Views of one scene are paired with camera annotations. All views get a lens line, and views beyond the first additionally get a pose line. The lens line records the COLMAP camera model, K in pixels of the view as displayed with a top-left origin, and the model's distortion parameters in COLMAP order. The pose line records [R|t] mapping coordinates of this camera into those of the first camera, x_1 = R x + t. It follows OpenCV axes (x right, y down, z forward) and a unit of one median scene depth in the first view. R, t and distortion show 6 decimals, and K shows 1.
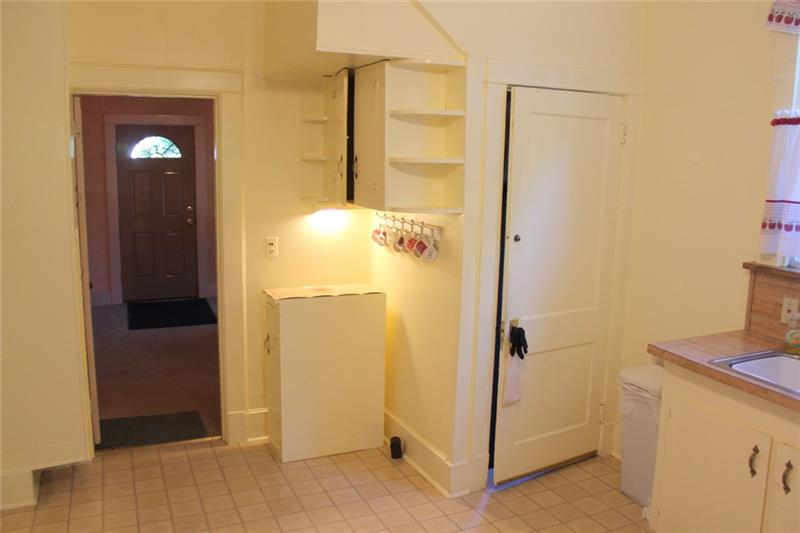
lens RADIAL K [[669.8, 0, 384.5], [0, 669.8, 267.9], [0, 0, 1]] dist [-0.068091, -0.000968]
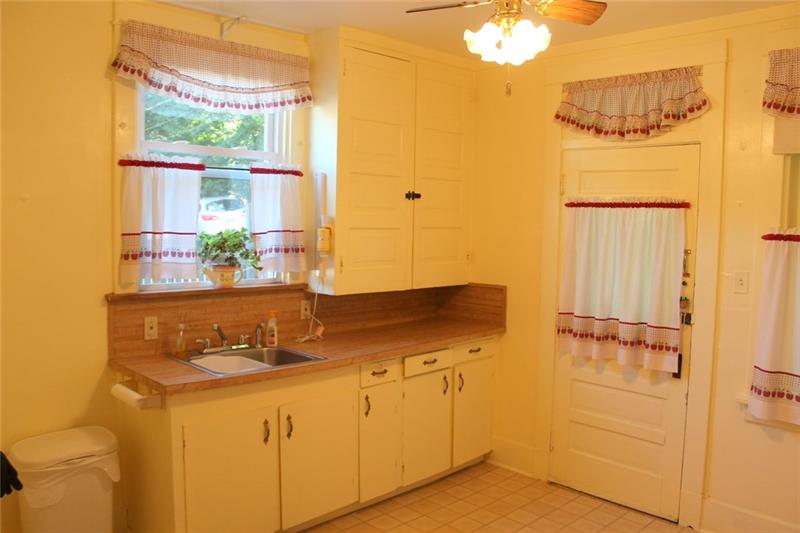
lens RADIAL K [[669.8, 0, 384.5], [0, 669.8, 267.9], [0, 0, 1]] dist [-0.068091, -0.000968]
pose [[-0.340493, -0.101968, 0.934702, -1.046135], [0.123703, 0.980603, 0.152038, -0.285440], [-0.932074, 0.167393, -0.321275, 1.685626]]
